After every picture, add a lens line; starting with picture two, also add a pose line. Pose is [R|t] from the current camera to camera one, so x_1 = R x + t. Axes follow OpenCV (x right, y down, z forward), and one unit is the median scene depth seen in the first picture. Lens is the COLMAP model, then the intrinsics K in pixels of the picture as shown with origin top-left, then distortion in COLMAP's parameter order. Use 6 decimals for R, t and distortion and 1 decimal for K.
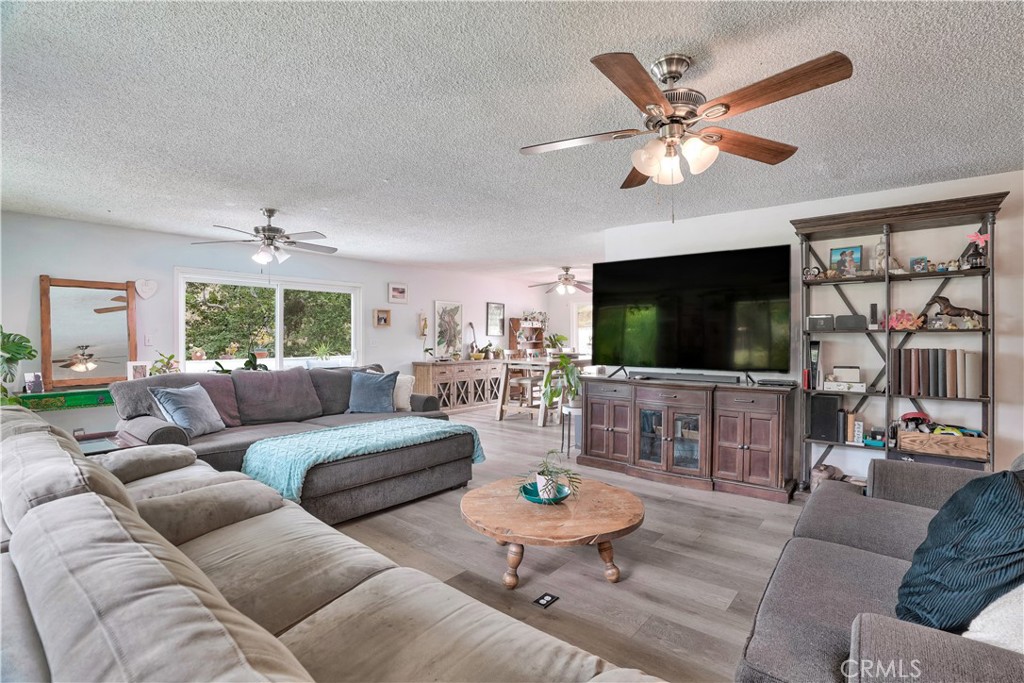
lens RADIAL K [[487.3, 0, 513.0], [0, 487.3, 341.3], [0, 0, 1]] dist [-0.059577, 0.017745]
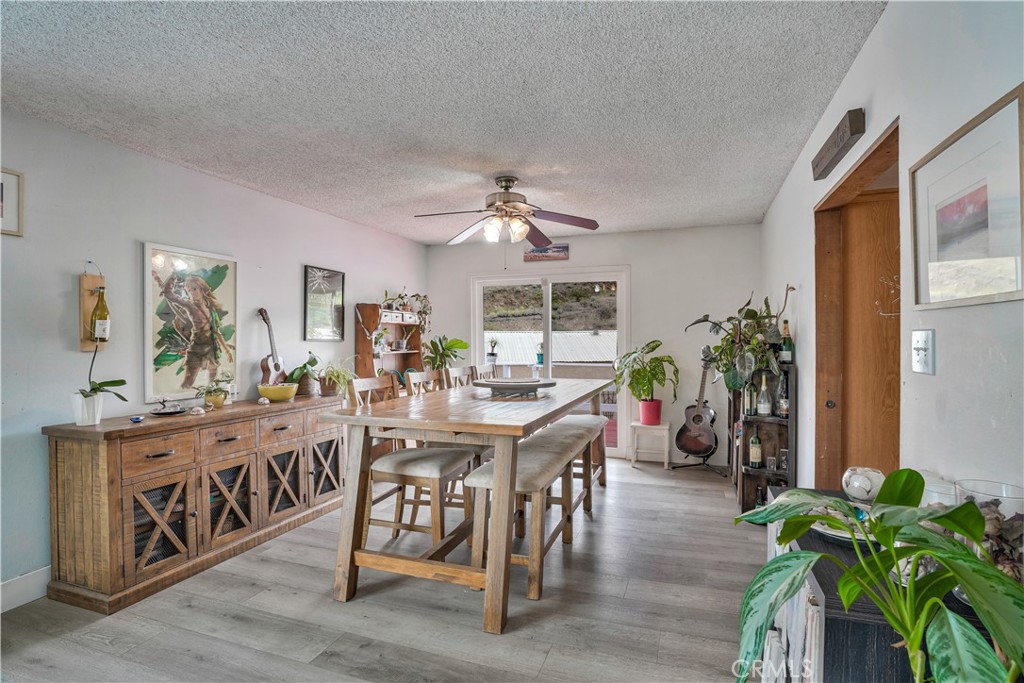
lens RADIAL K [[487.3, 0, 524.5], [0, 487.3, 341.4], [0, 0, 1]] dist [-0.059577, 0.017745]
pose [[0.936101, -0.007071, 0.351661, -0.023493], [0.010109, 0.999926, -0.006804, -0.006450], [-0.351587, 0.009924, 0.936103, 0.590025]]
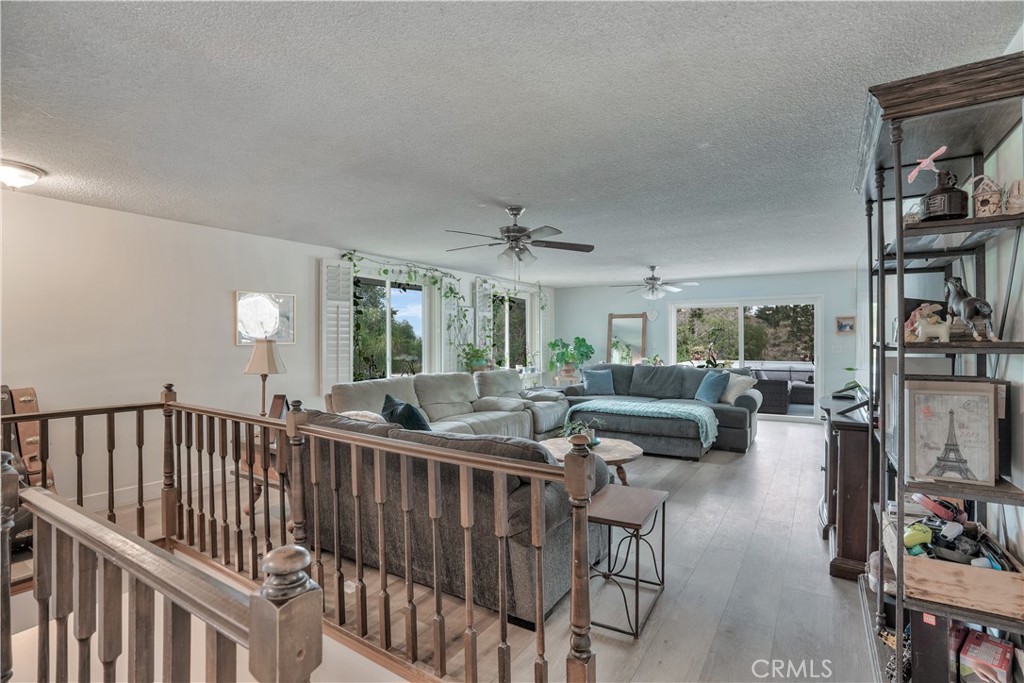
lens RADIAL K [[487.3, 0, 510.8], [0, 487.3, 336.6], [0, 0, 1]] dist [-0.059577, 0.017745]
pose [[0.095782, -0.009094, -0.995361, 0.574969], [-0.004150, 0.999946, -0.009535, -0.009886], [0.995394, 0.005044, 0.095739, 0.196887]]
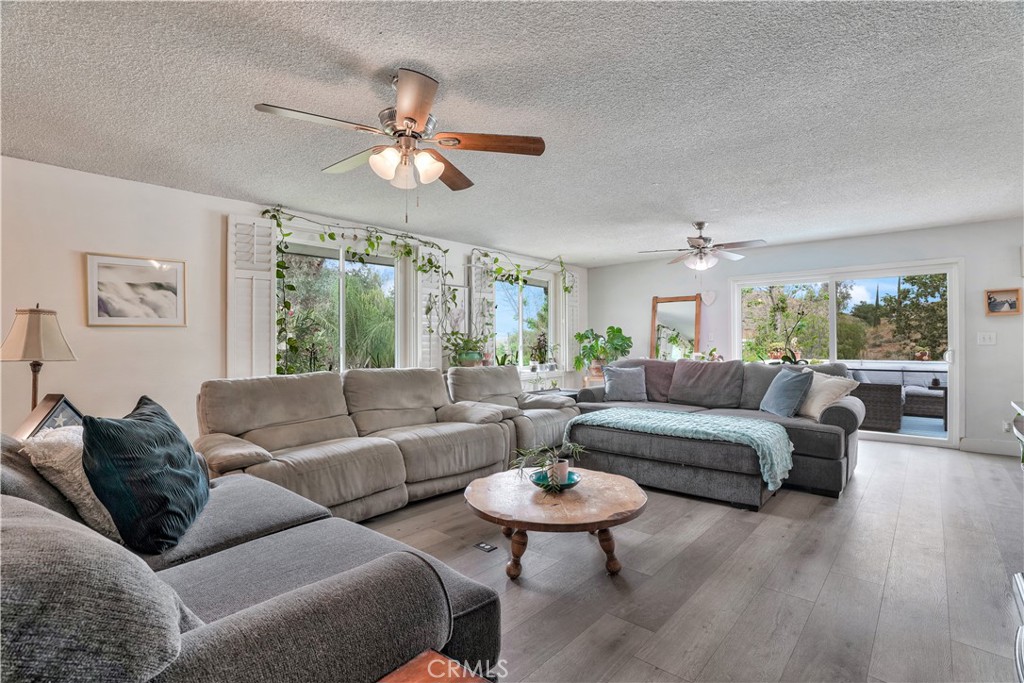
lens RADIAL K [[487.3, 0, 515.9], [0, 487.3, 338.9], [0, 0, 1]] dist [-0.059577, 0.017745]
pose [[-0.047913, -0.007055, -0.998827, 0.365347], [-0.004811, 0.999965, -0.006832, 0.009162], [0.998840, 0.004478, -0.047945, 0.326334]]
